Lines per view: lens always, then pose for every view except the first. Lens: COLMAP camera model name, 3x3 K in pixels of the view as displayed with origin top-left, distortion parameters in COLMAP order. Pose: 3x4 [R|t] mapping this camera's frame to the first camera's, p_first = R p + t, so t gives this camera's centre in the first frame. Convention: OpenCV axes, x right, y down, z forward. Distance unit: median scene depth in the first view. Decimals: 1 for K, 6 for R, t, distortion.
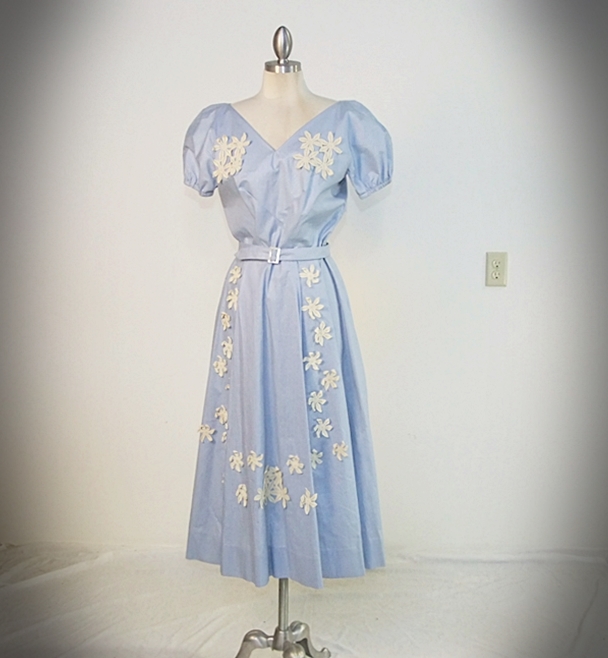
lens RADIAL K [[900.4, 0, 314.7], [0, 900.4, 328.3], [0, 0, 1]] dist [0.032554, 0.016889]
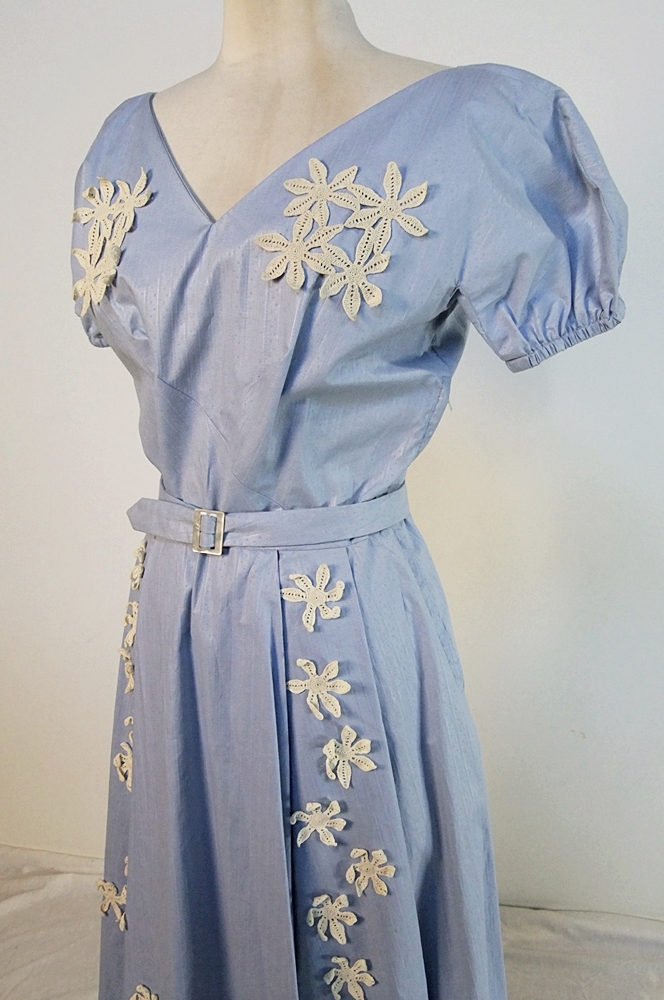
lens RADIAL K [[895.0, 0, 319.6], [0, 895.0, 497.5], [0, 0, 1]] dist [0.007150, 0.001443]
pose [[0.962740, 0.075684, -0.259622, 0.081457], [-0.048584, 0.992825, 0.109262, -0.132206], [0.266029, -0.092577, 0.959509, 0.674015]]
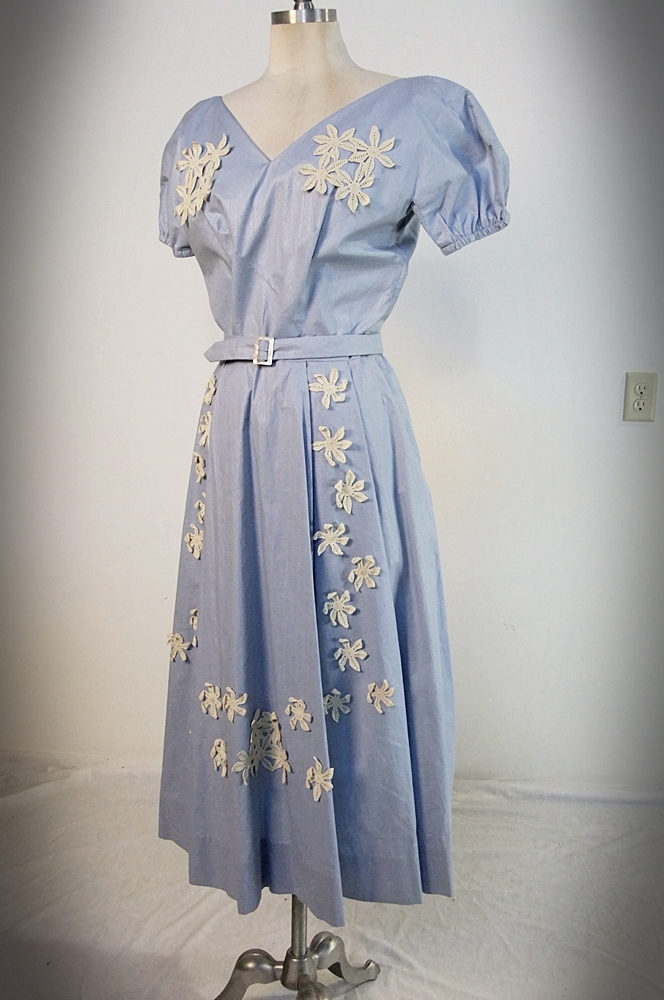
lens RADIAL K [[899.3, 0, 310.4], [0, 899.3, 476.9], [0, 0, 1]] dist [0.022787, 0.002873]
pose [[0.975892, 0.044410, -0.213689, 0.105075], [-0.040405, 0.998917, 0.023073, -0.015519], [0.214482, -0.013882, 0.976629, 0.445836]]
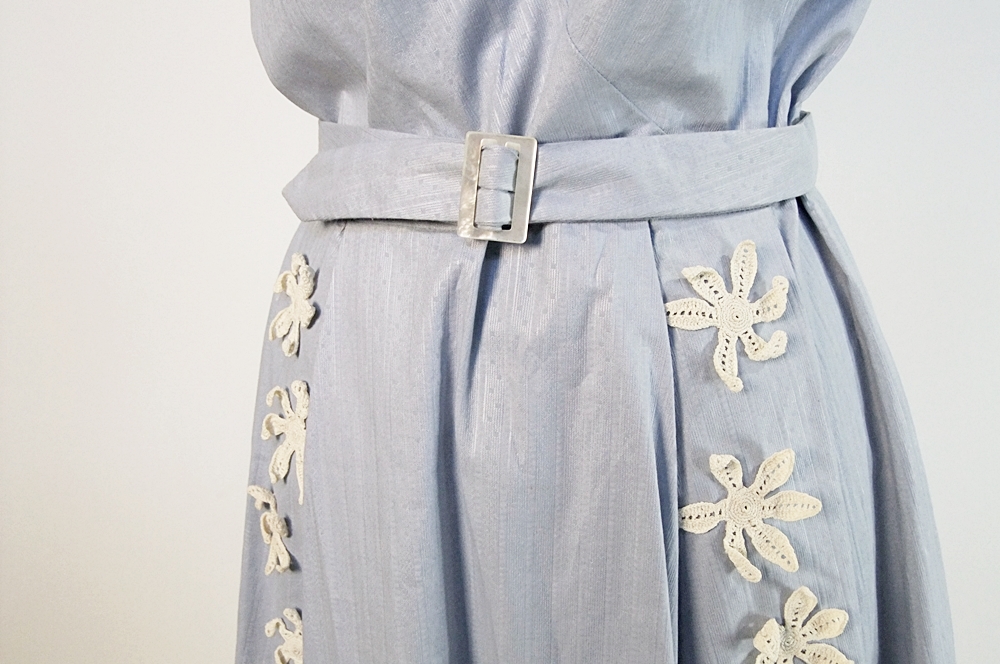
lens RADIAL K [[895.0, 0, 500.0], [0, 895.0, 332.0], [0, 0, 1]] dist [0.007150, 0.001443]
pose [[0.996773, -0.020040, -0.077727, -0.033238], [0.027204, 0.995366, 0.092231, -0.070345], [0.075518, -0.094048, 0.992699, 0.837968]]
